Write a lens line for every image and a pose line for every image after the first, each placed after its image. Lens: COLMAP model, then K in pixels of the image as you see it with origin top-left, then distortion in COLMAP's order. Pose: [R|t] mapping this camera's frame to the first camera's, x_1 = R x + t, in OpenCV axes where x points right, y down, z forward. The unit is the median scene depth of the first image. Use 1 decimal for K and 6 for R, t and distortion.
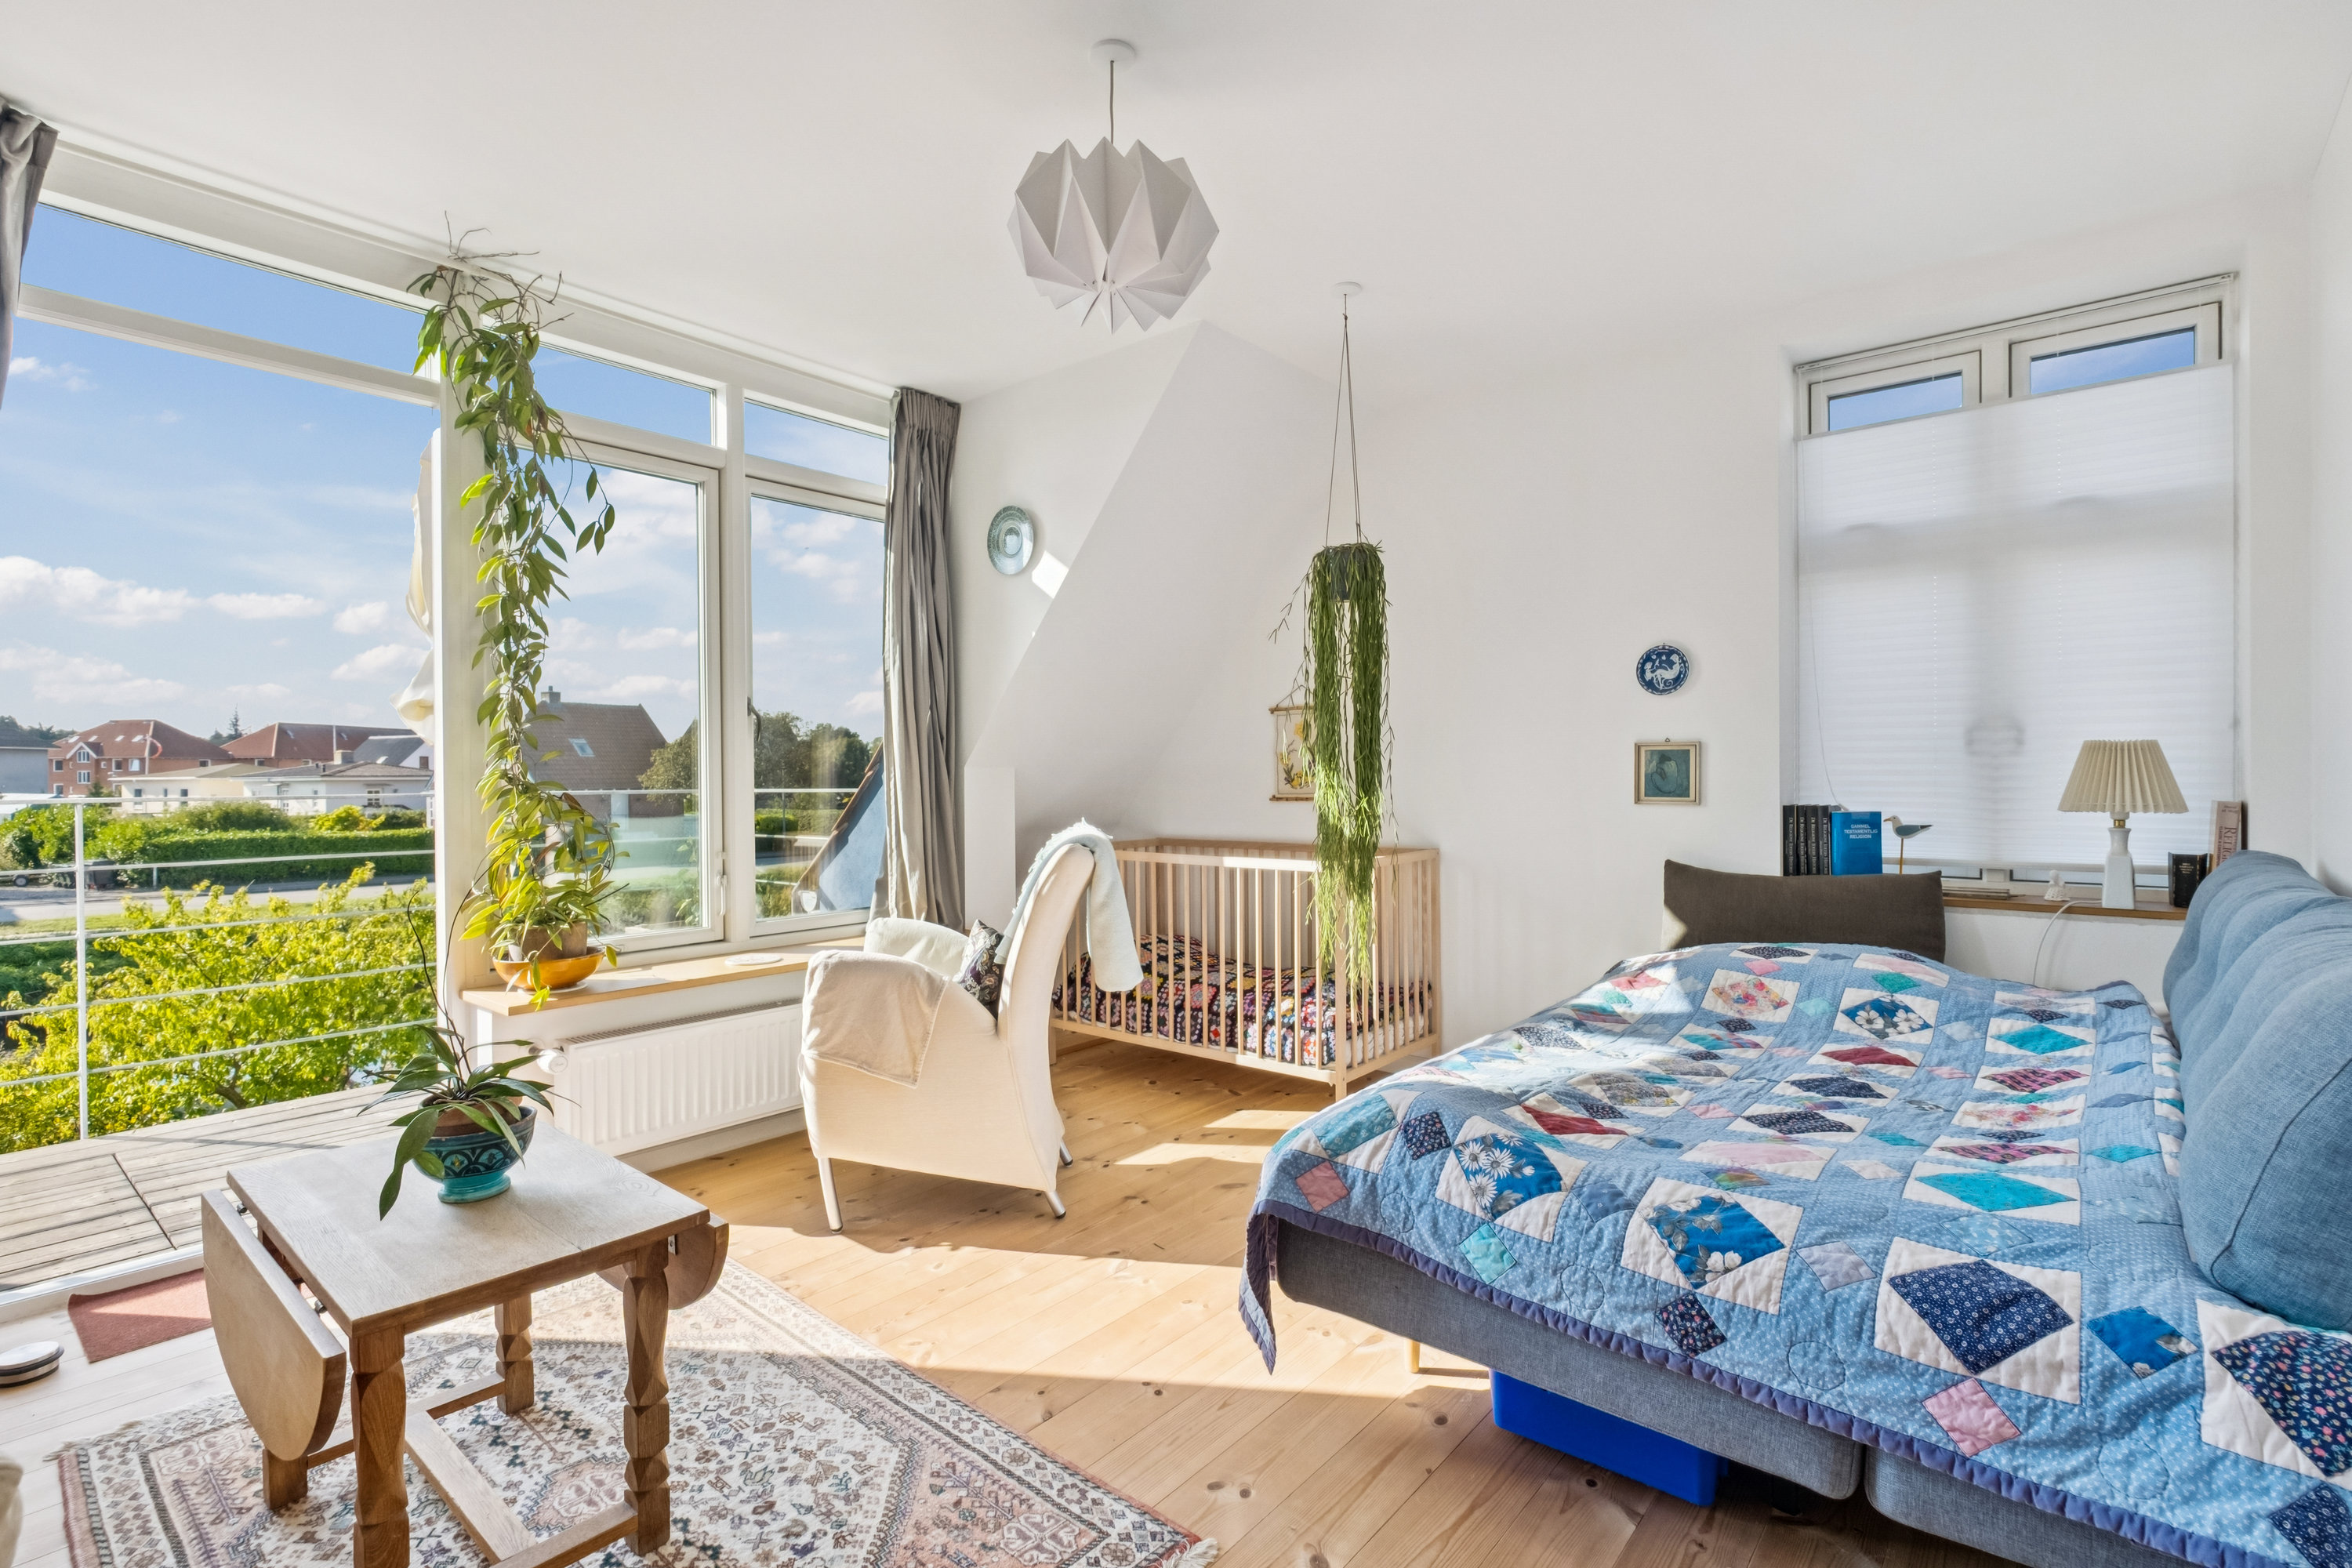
lens RADIAL K [[1080.0, 0, 1176.0], [0, 1080.0, 784.0], [0, 0, 1]] dist [-0.004878, -0.000548]
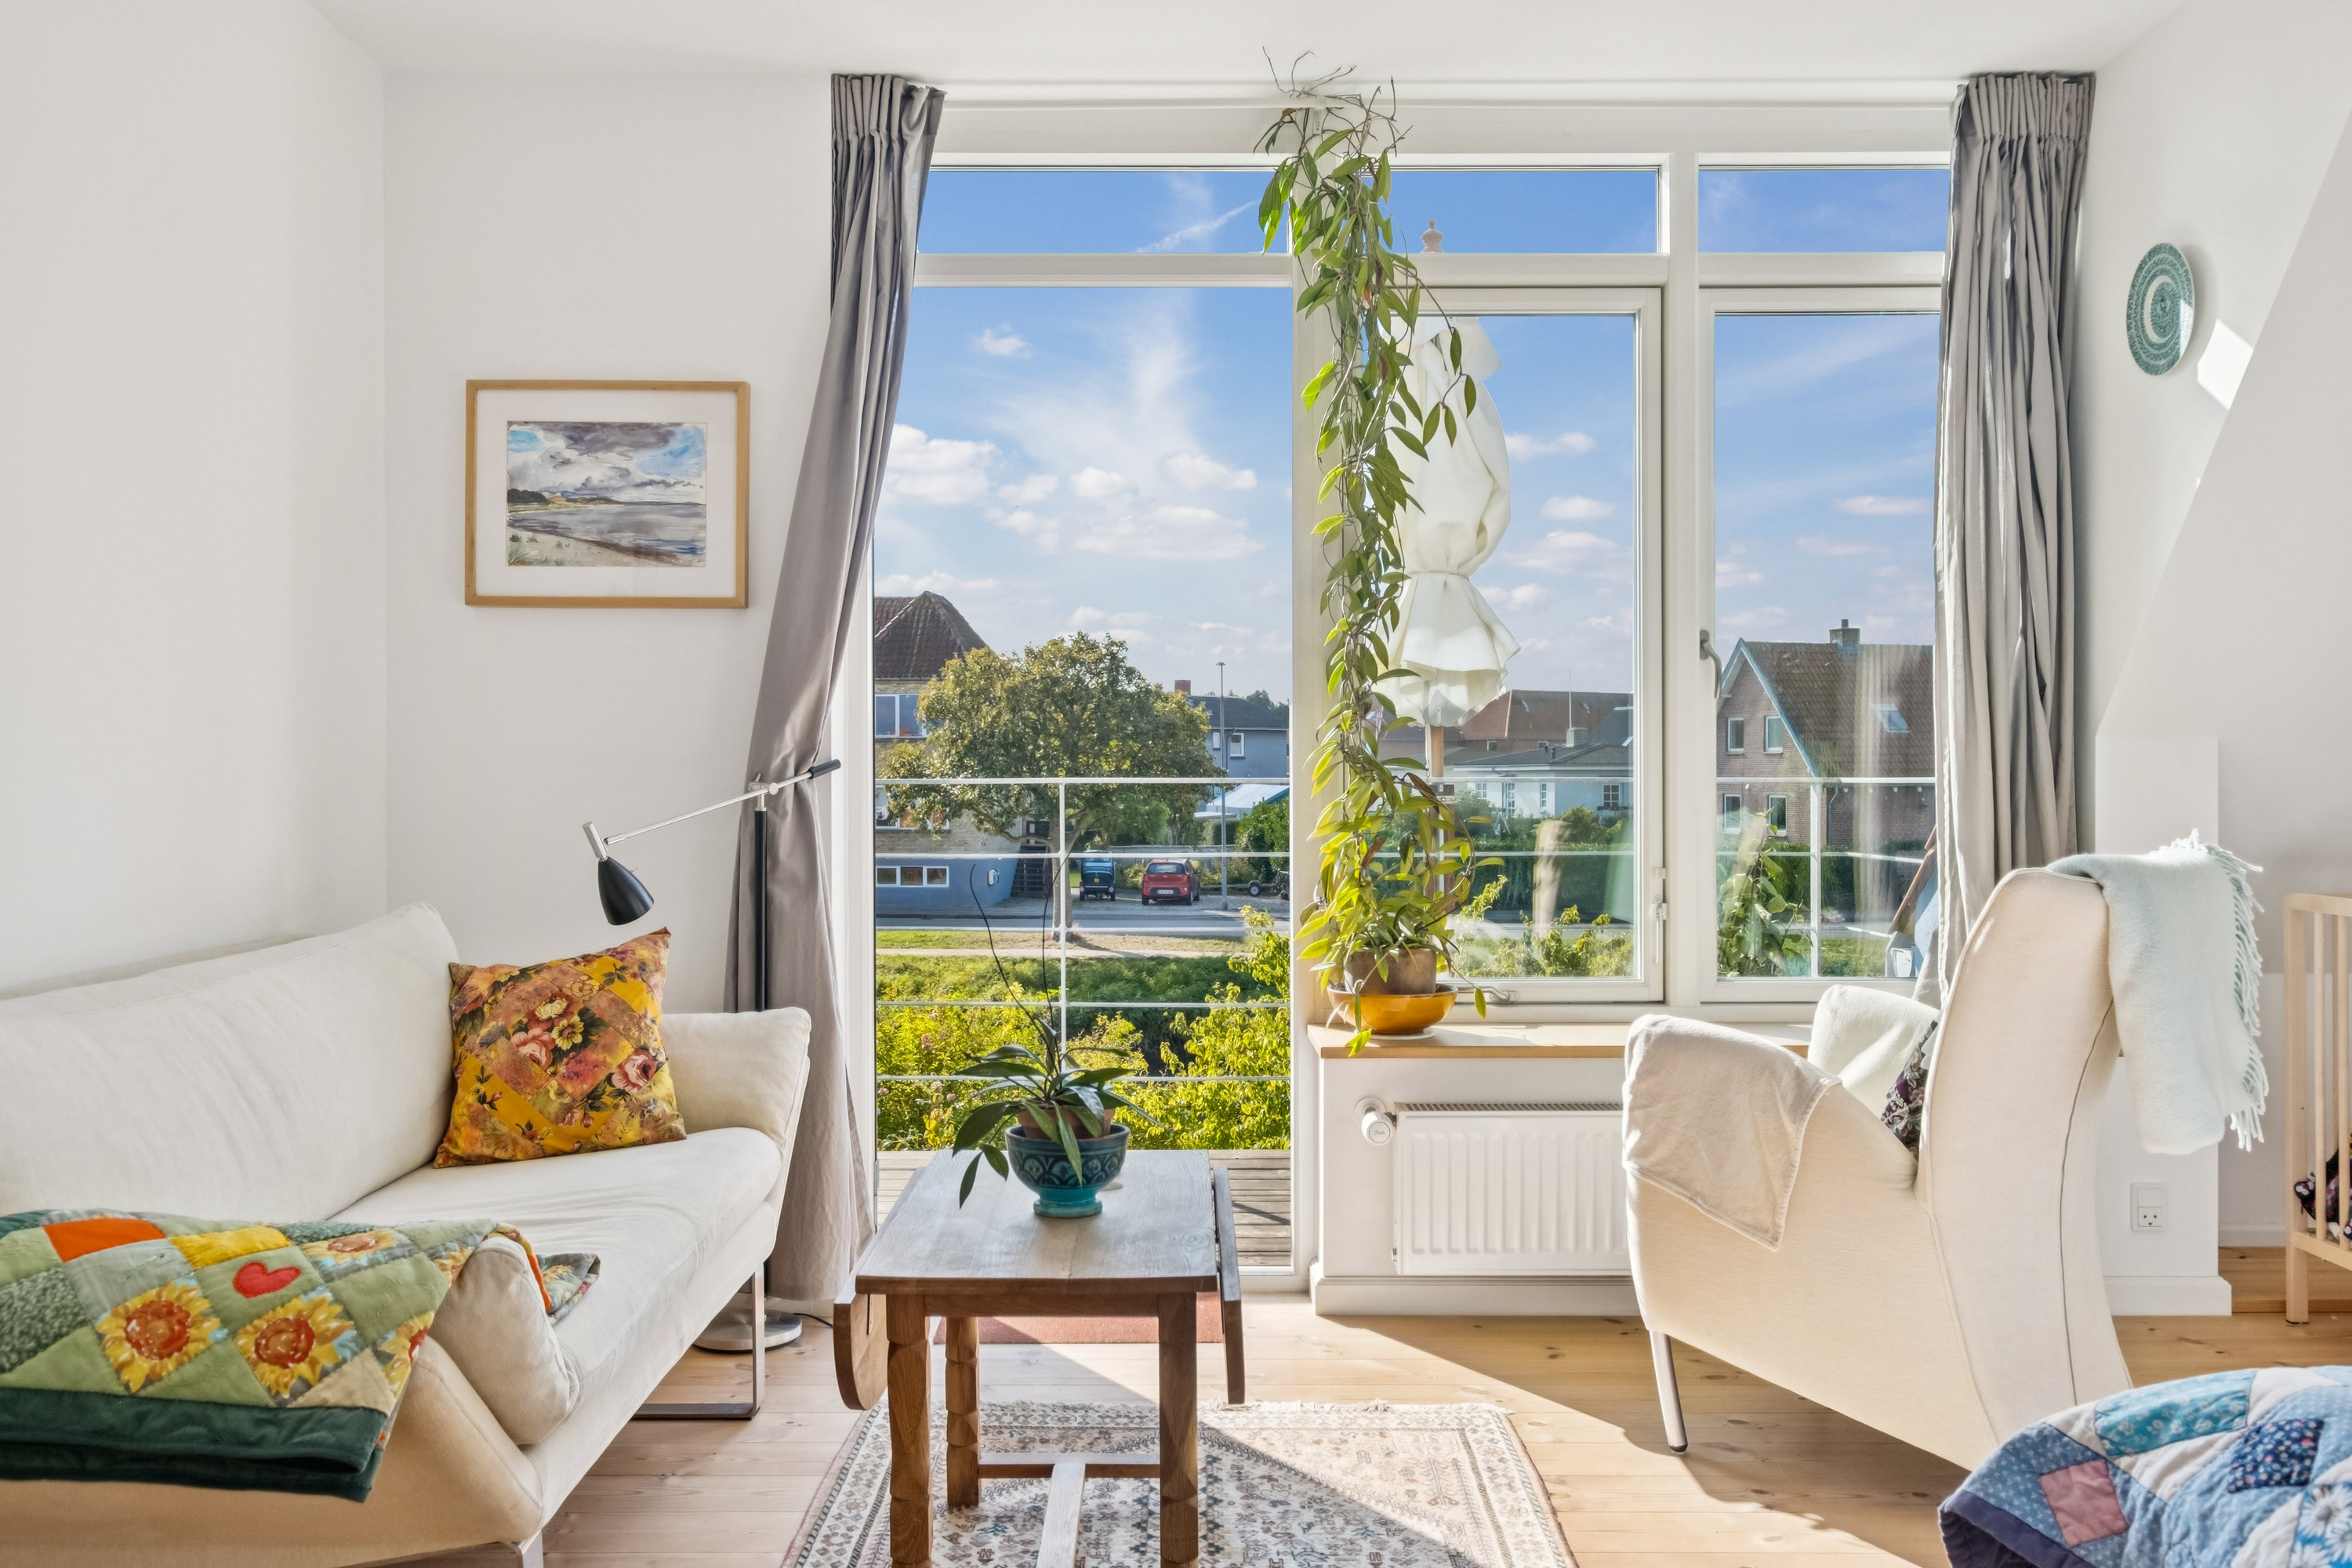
lens RADIAL K [[1911.0, 0, 1176.0], [0, 1911.0, 784.0], [0, 0, 1]] dist [0.024474, -0.042518]
pose [[0.642683, 0.010022, -0.766066, 0.353681], [-0.008598, 0.999946, 0.005869, 0.009676], [0.766084, 0.002814, 0.642735, 0.028059]]
